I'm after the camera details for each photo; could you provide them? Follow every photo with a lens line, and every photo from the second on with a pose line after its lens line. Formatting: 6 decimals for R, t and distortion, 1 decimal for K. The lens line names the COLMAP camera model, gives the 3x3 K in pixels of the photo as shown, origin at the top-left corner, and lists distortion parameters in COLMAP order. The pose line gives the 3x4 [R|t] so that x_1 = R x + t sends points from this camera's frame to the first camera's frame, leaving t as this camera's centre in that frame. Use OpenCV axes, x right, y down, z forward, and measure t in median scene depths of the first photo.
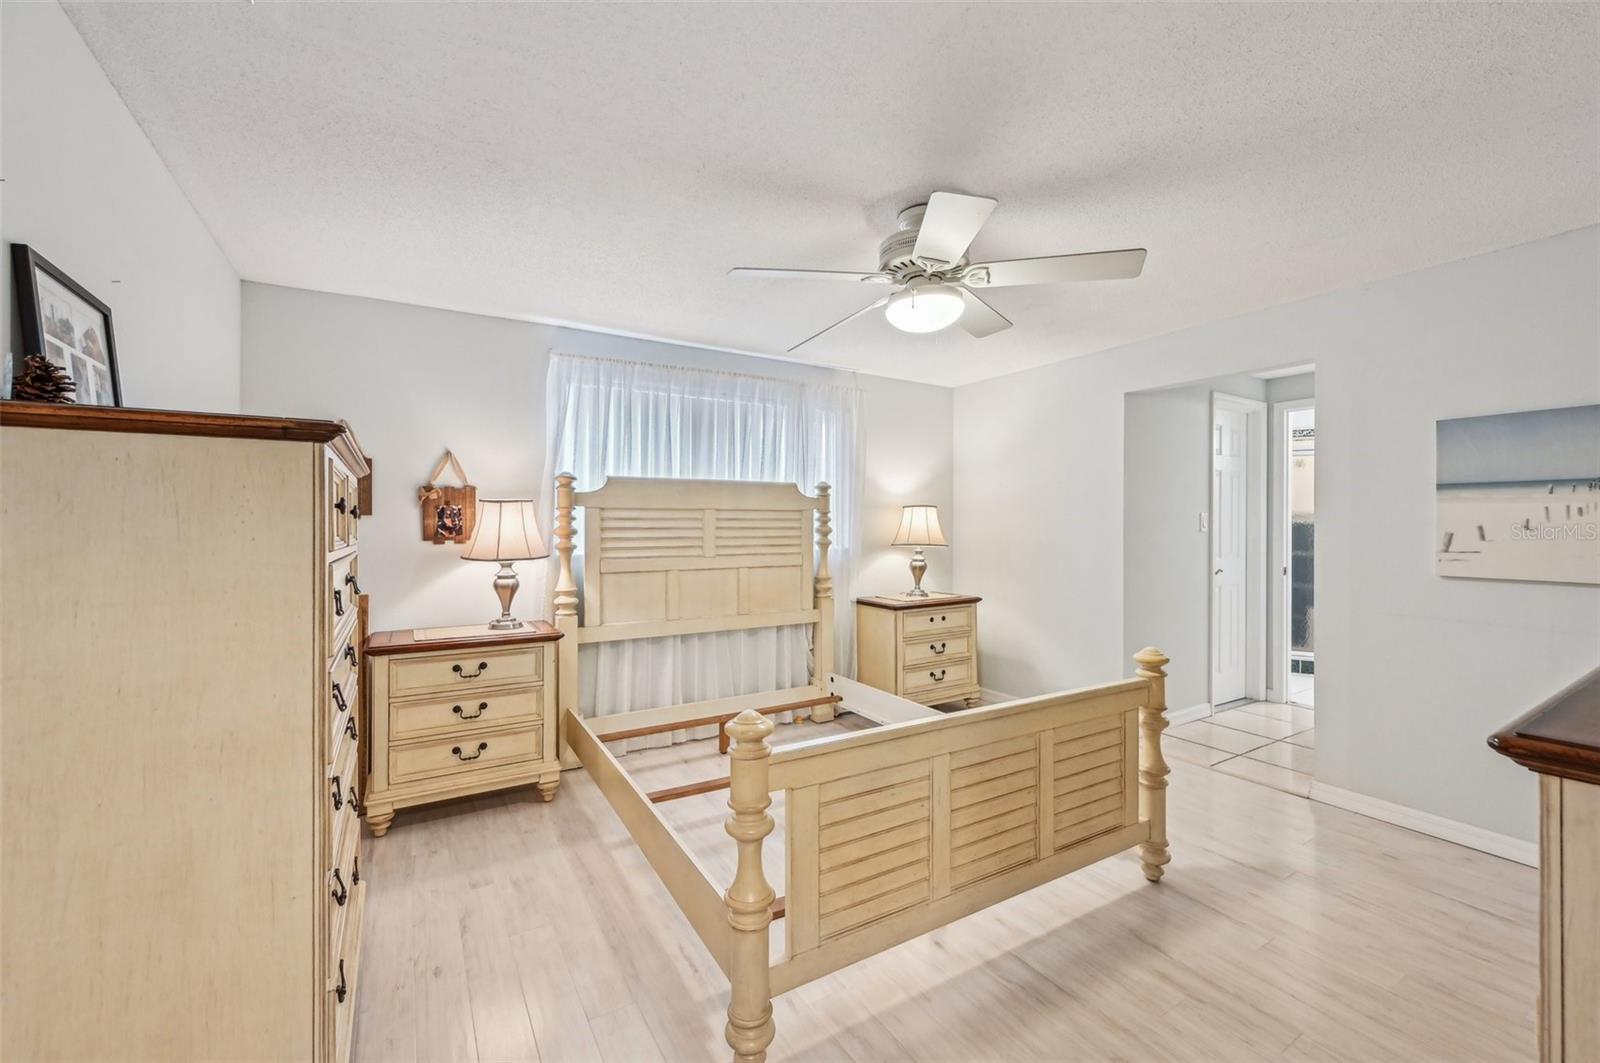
lens RADIAL K [[643.1, 0, 792.6], [0, 643.1, 521.2], [0, 0, 1]] dist [0.003985, 0.000042]
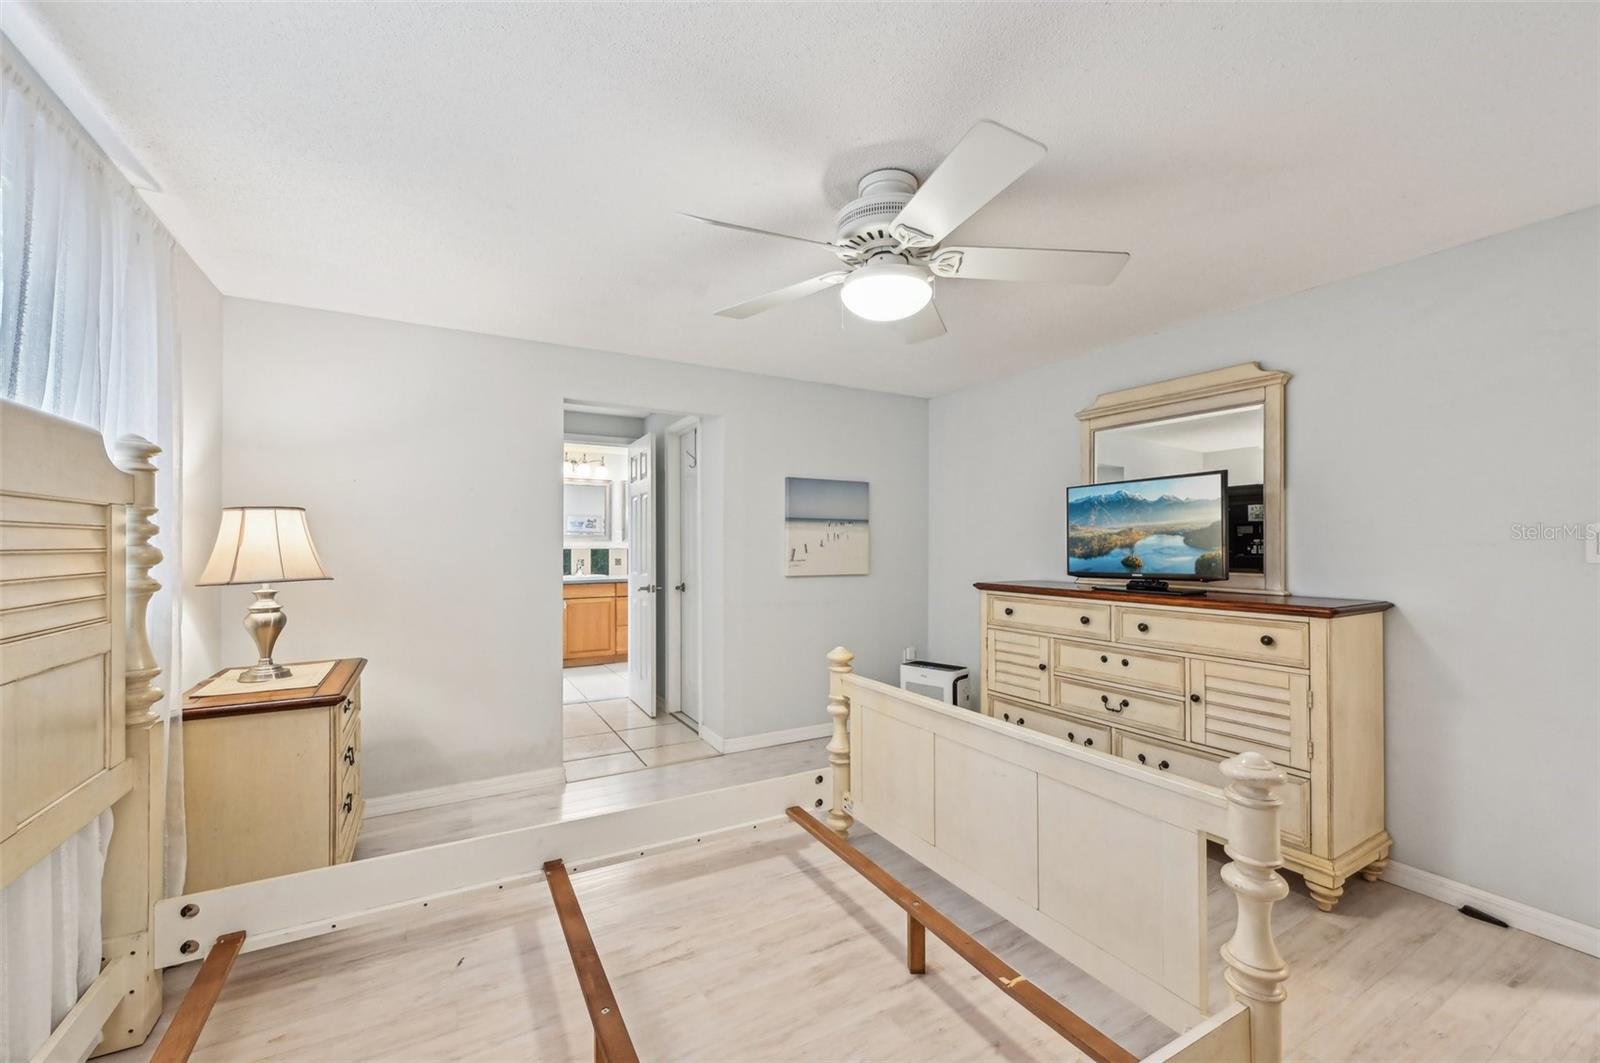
lens RADIAL K [[643.1, 0, 793.9], [0, 643.1, 539.1], [0, 0, 1]] dist [0.003985, 0.000042]
pose [[0.022426, 0.010518, 0.999693, -0.511798], [-0.002866, 0.999941, -0.010456, 0.009820], [-0.999744, -0.002631, 0.022455, 0.861912]]
